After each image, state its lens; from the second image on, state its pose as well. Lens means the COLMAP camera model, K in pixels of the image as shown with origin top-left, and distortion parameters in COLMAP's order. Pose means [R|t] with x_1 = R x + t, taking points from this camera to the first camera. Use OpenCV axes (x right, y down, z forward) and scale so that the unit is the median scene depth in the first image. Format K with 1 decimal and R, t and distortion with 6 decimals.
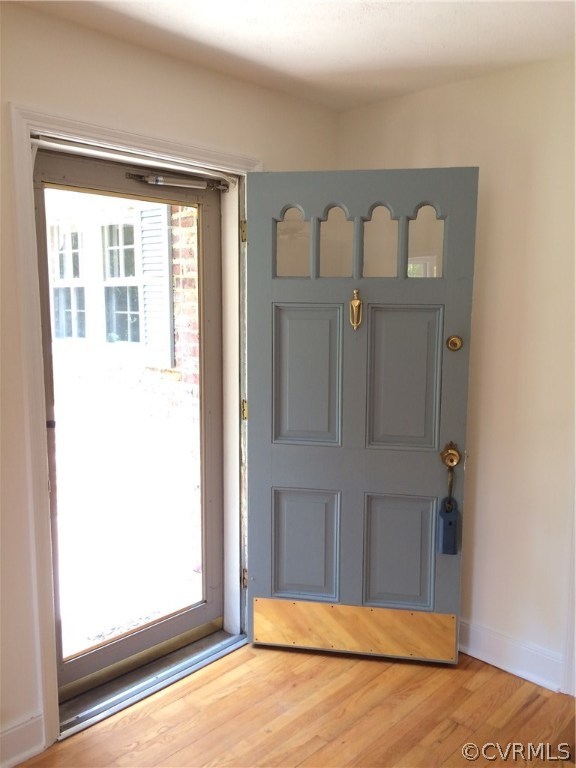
lens RADIAL K [[662.1, 0, 284.8], [0, 662.1, 381.5], [0, 0, 1]] dist [0.061098, -0.050999]
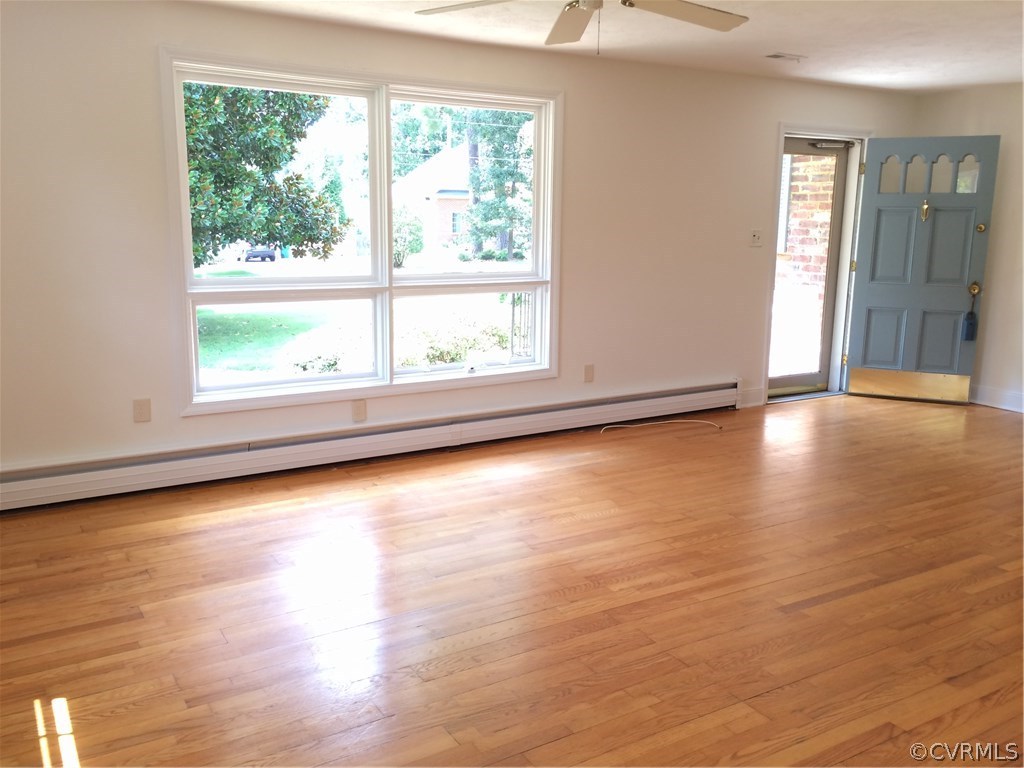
lens RADIAL K [[882.8, 0, 513.7], [0, 882.8, 385.9], [0, 0, 1]] dist [0.061098, -0.050999]
pose [[0.964406, 0.055684, -0.258497, -0.332091], [-0.040839, 0.997212, 0.062451, 0.275766], [0.261254, -0.049671, 0.963991, -1.763979]]
